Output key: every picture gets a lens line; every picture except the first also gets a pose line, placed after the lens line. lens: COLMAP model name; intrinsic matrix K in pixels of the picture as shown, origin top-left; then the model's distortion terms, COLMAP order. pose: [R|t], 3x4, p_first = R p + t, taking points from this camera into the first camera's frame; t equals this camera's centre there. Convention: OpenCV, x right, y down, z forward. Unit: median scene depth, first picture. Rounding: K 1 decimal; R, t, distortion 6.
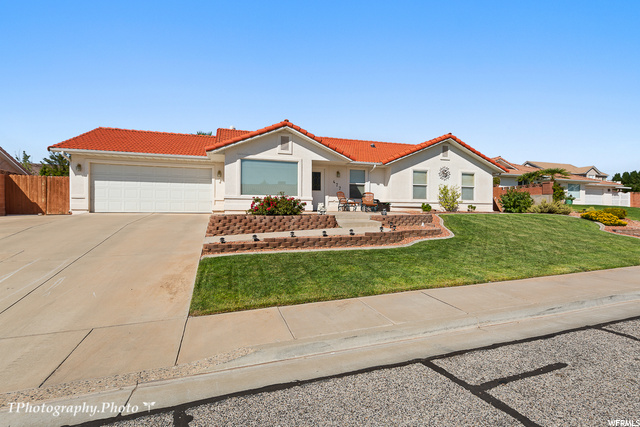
lens RADIAL K [[296.2, 0, 319.0], [0, 296.2, 213.5], [0, 0, 1]] dist [0.001760, 0.000677]
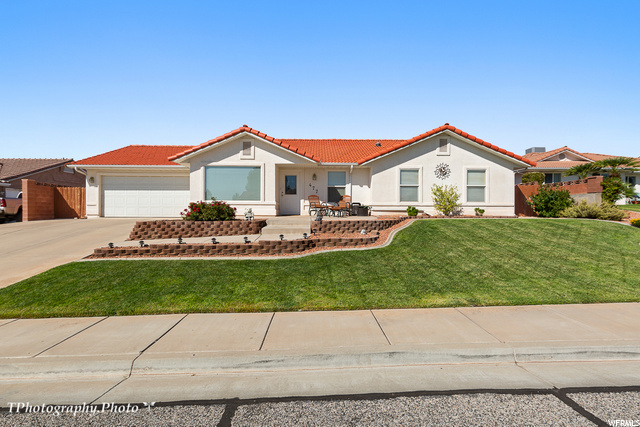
lens RADIAL K [[286.0, 0, 320.1], [0, 286.0, 213.9], [0, 0, 1]] dist [0.002364, 0.000302]
pose [[0.960047, -0.001895, -0.279832, 0.383471], [0.000138, 0.999980, -0.006299, -0.008552], [0.279839, 0.006009, 0.960028, 0.133416]]
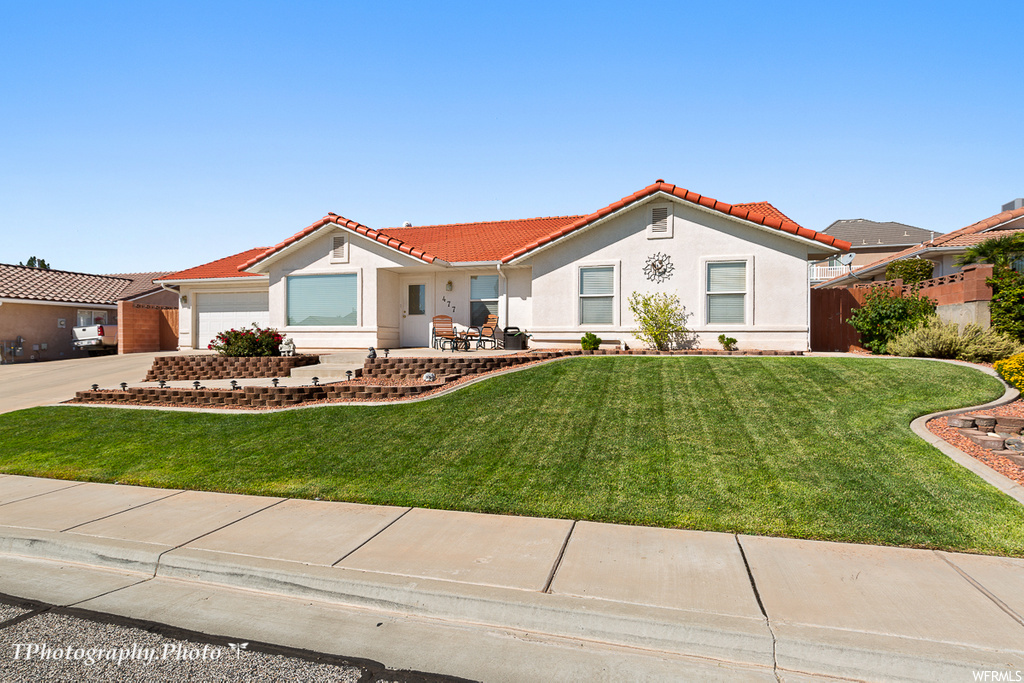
lens RADIAL K [[488.4, 0, 513.6], [0, 488.4, 341.0], [0, 0, 1]] dist [0.003738, -0.000984]
pose [[0.835876, -0.002784, -0.548912, 0.795746], [-0.001688, 0.999969, -0.007642, -0.017390], [0.548916, 0.007315, 0.835845, 0.287968]]
